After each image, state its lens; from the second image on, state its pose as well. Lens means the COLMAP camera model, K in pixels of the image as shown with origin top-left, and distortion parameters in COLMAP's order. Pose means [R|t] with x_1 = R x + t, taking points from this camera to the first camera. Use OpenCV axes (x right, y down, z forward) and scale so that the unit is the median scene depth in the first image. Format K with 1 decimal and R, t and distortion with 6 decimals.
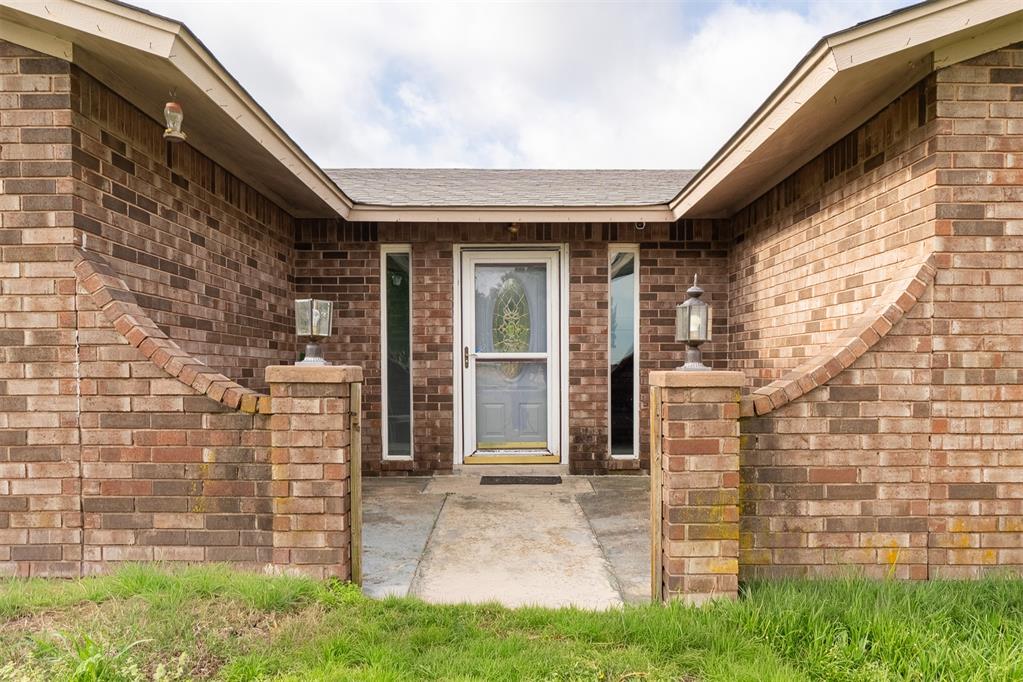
lens RADIAL K [[643.8, 0, 511.8], [0, 643.8, 345.0], [0, 0, 1]] dist [-0.004729, -0.001341]
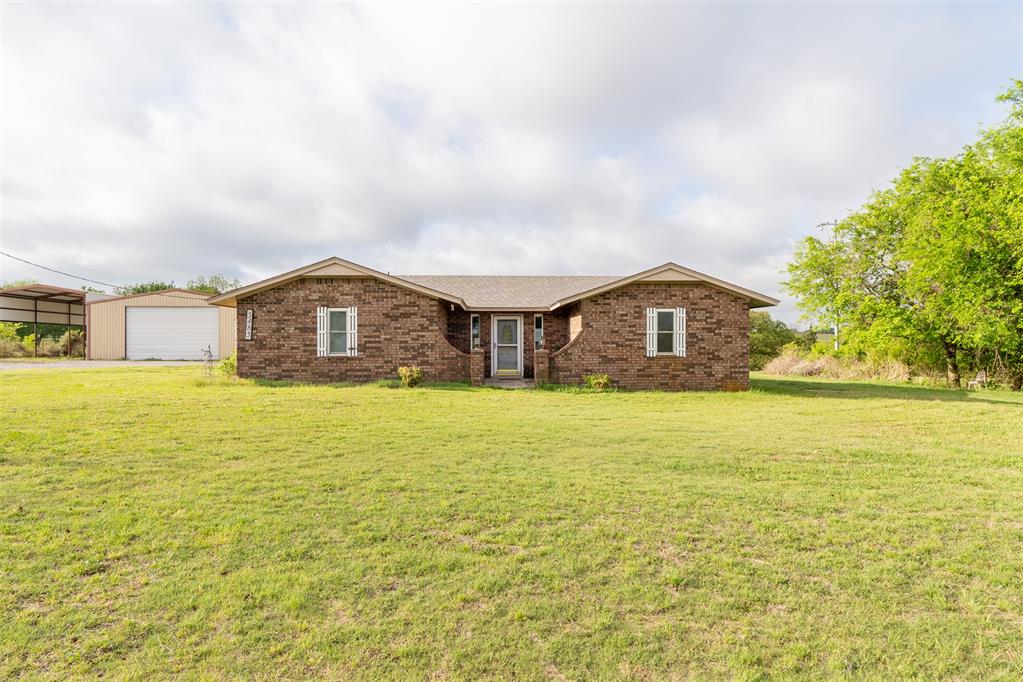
lens RADIAL K [[643.8, 0, 510.4], [0, 643.8, 340.1], [0, 0, 1]] dist [-0.004729, -0.001341]
pose [[0.999533, -0.000274, 0.030543, -0.183436], [-0.000622, 0.999569, 0.029335, -0.228452], [-0.030538, -0.029341, 0.999103, -4.964072]]
